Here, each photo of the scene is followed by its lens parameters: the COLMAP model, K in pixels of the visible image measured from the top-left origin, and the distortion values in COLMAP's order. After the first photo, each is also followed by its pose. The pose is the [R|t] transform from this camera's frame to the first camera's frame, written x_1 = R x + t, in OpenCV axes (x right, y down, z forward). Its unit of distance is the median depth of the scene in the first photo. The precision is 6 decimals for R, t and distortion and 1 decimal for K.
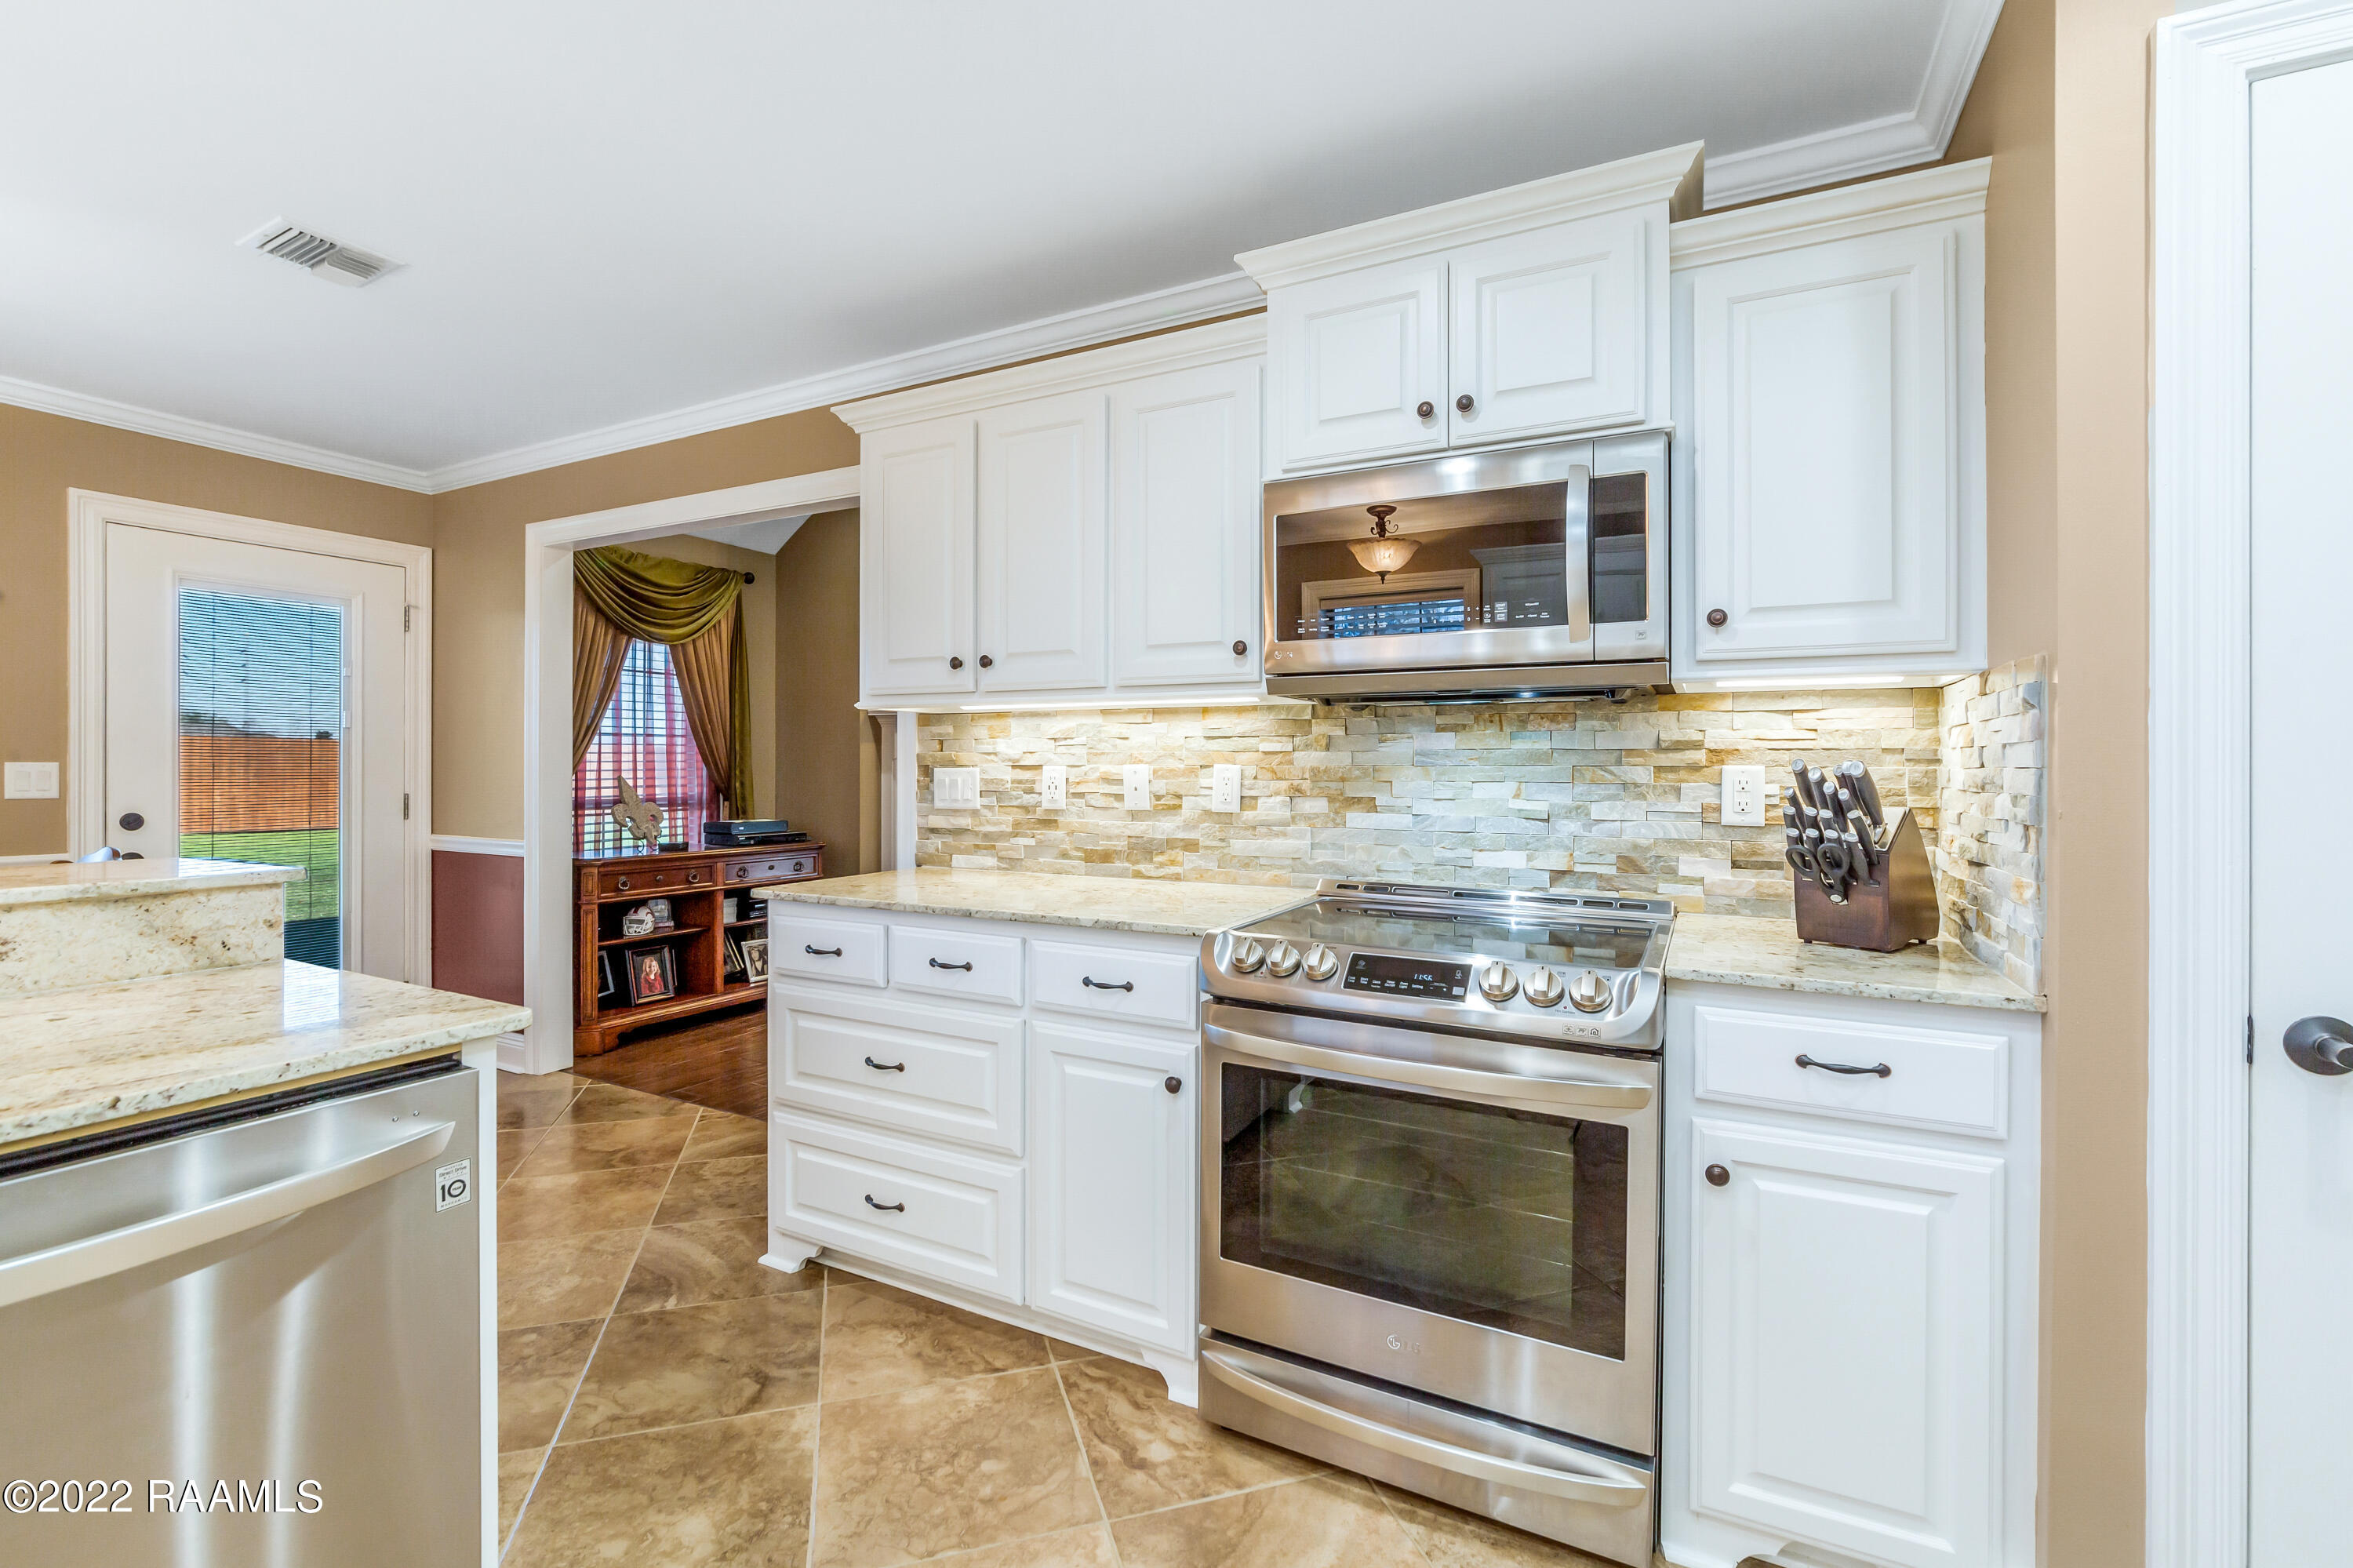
lens RADIAL K [[985.1, 0, 1176.5], [0, 985.1, 784.0], [0, 0, 1]] dist [-0.000136, -0.000012]
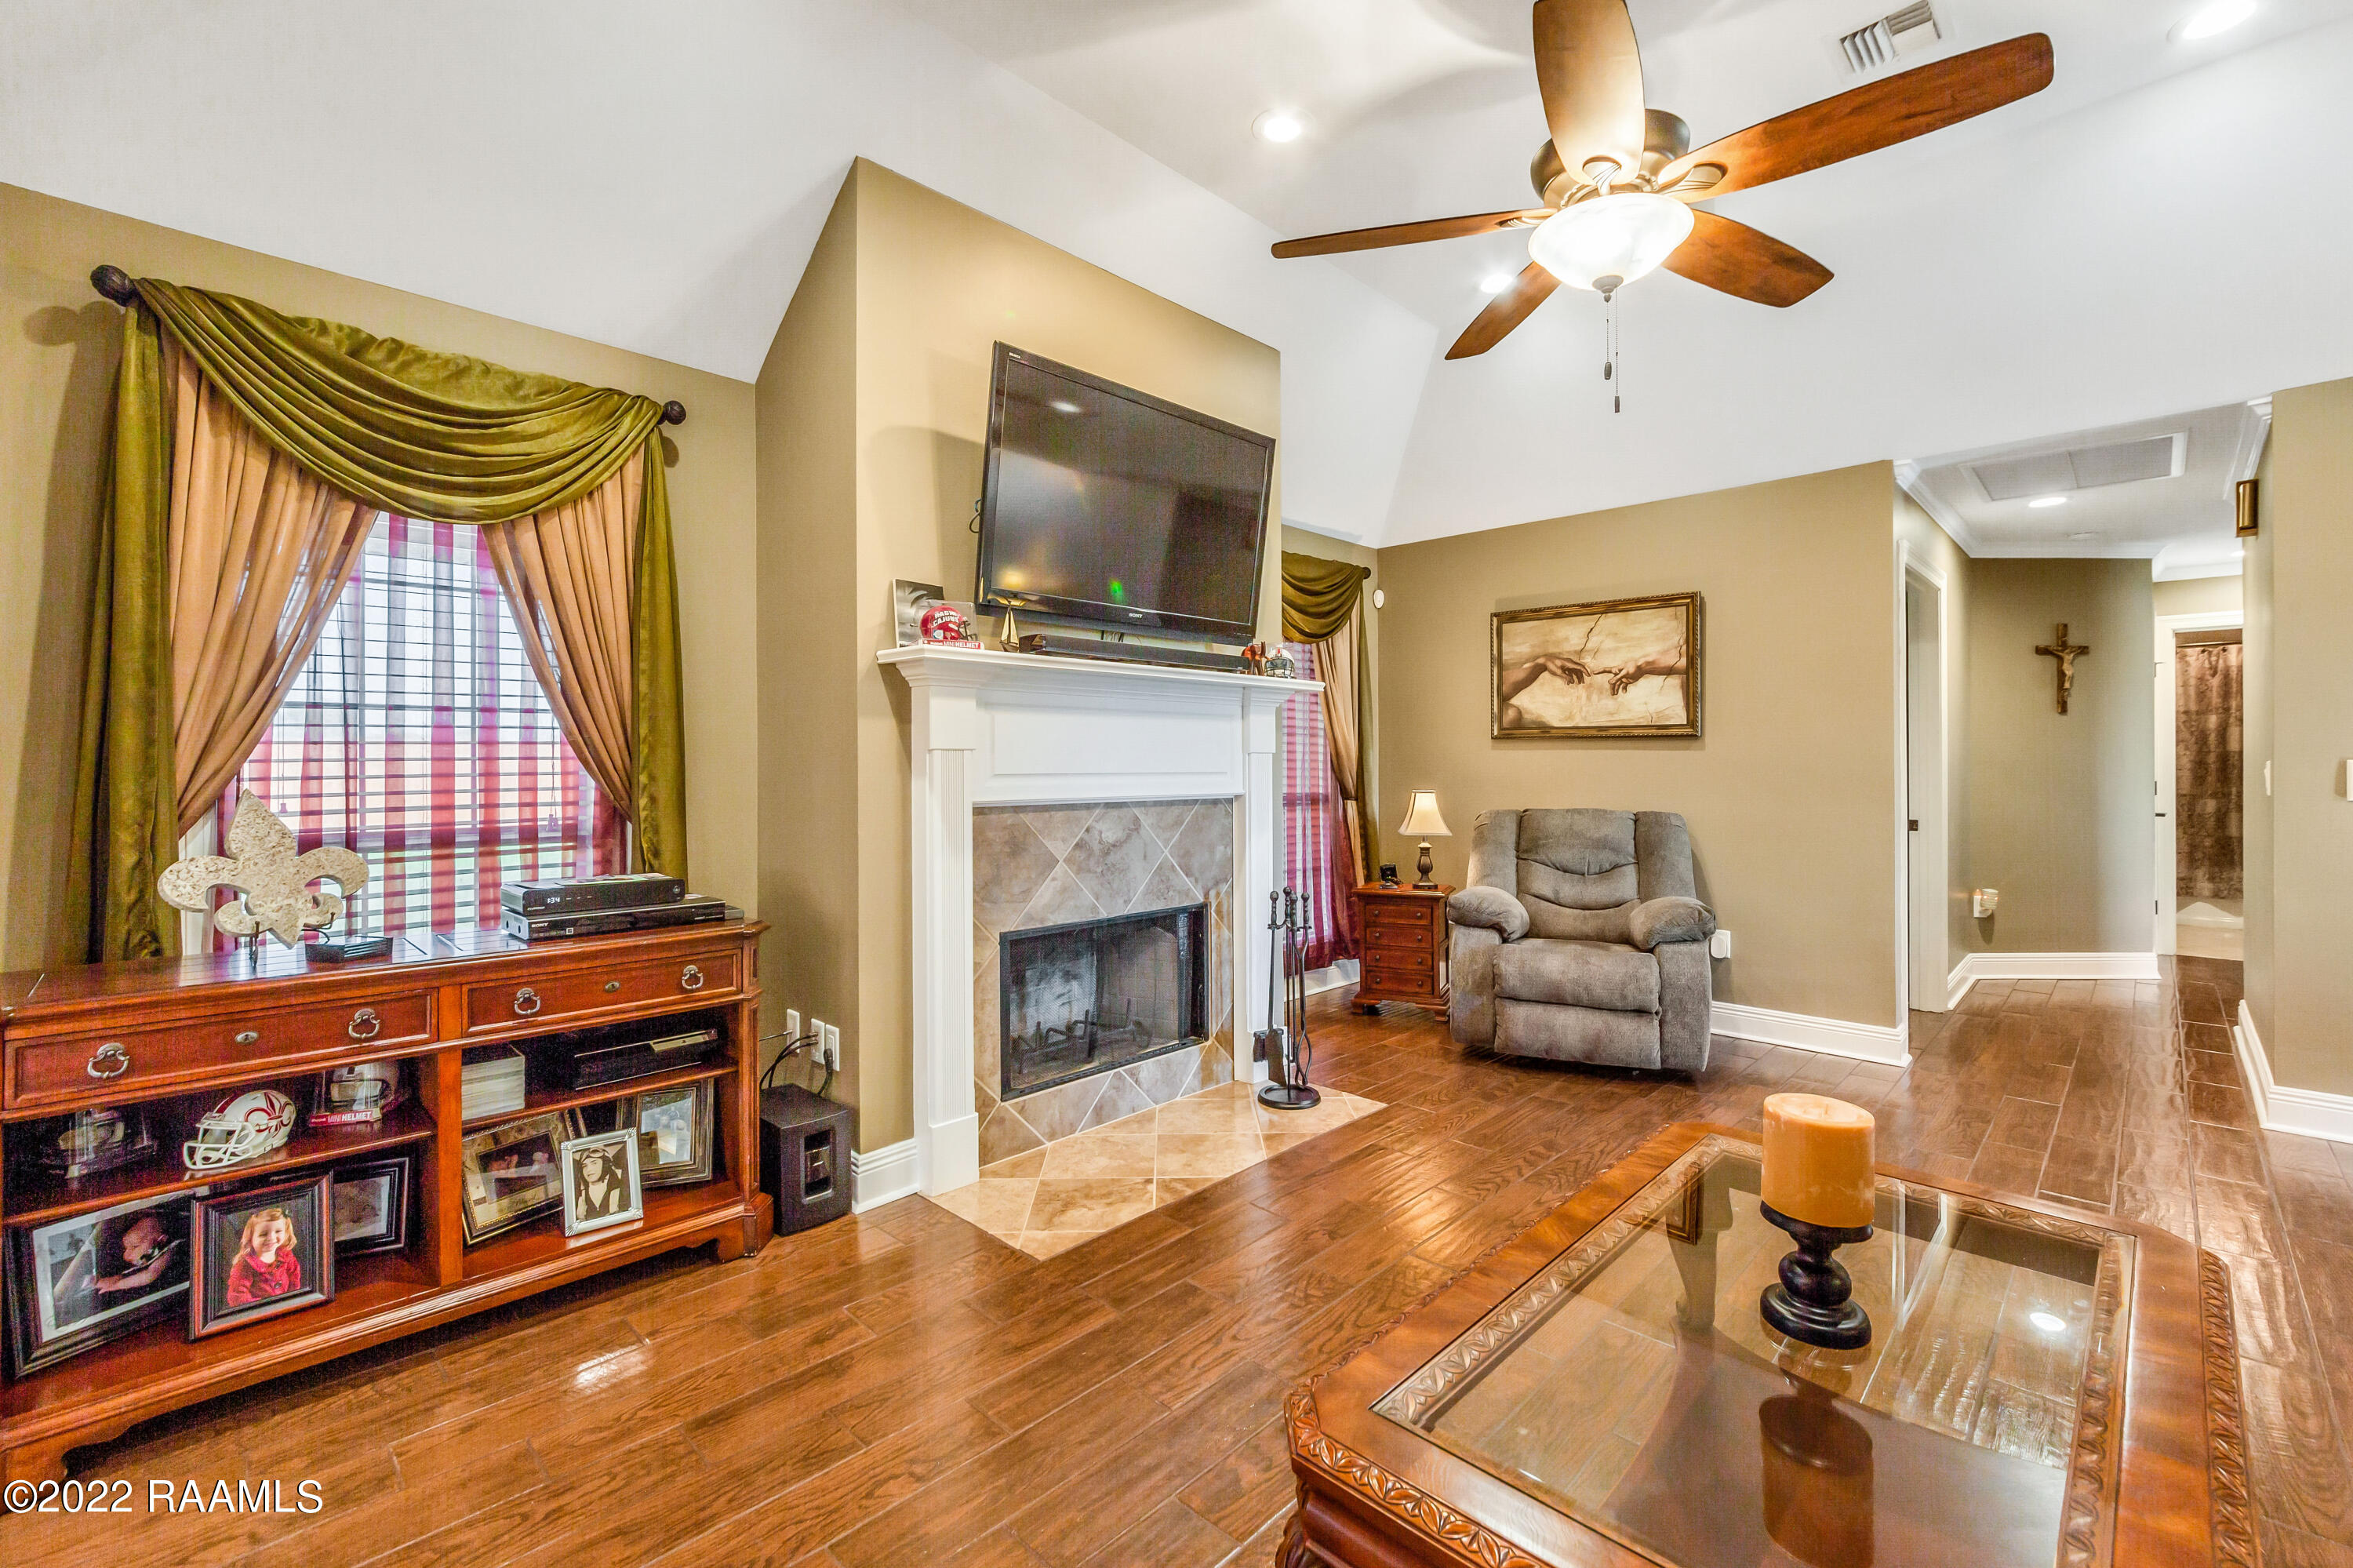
lens RADIAL K [[985.1, 0, 1176.5], [0, 985.1, 784.0], [0, 0, 1]] dist [-0.000136, -0.000012]
pose [[0.955628, -0.002670, -0.294563, -0.021876], [0.003915, 0.999986, 0.003638, -0.010942], [0.294549, -0.004630, 0.955625, 0.641120]]
